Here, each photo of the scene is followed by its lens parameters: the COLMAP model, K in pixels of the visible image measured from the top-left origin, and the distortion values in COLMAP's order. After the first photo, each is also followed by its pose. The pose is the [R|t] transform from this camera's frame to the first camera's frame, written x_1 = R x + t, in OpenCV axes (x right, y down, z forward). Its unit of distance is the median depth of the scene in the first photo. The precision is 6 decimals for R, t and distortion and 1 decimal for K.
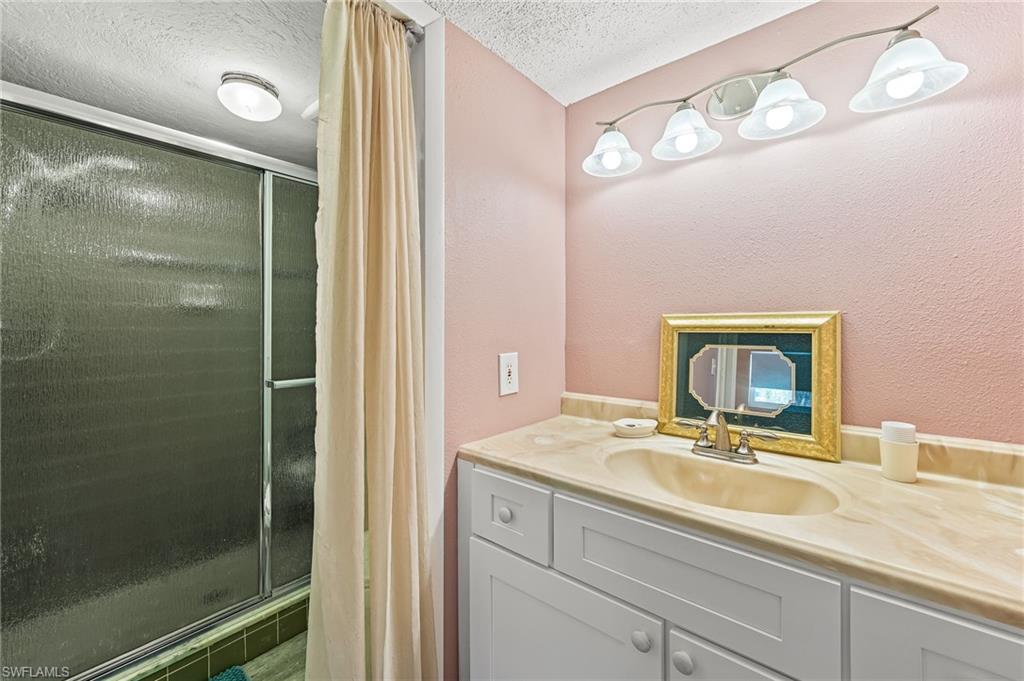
lens RADIAL K [[411.6, 0, 509.7], [0, 411.6, 330.2], [0, 0, 1]] dist [0.001166, -0.000004]
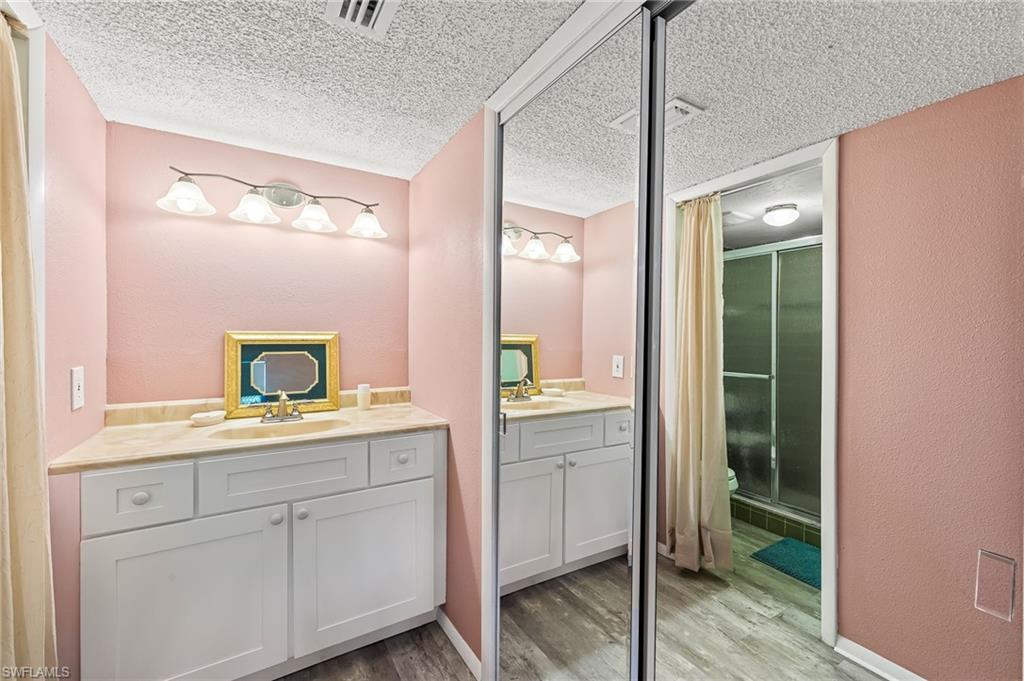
lens RADIAL K [[408.7, 0, 524.9], [0, 408.7, 337.9], [0, 0, 1]] dist [-0.000282, -0.000219]
pose [[0.290030, 0.001356, 0.957016, -0.749324], [0.002022, 0.999996, -0.002030, -0.012951], [-0.957015, 0.002524, 0.290026, -0.379064]]
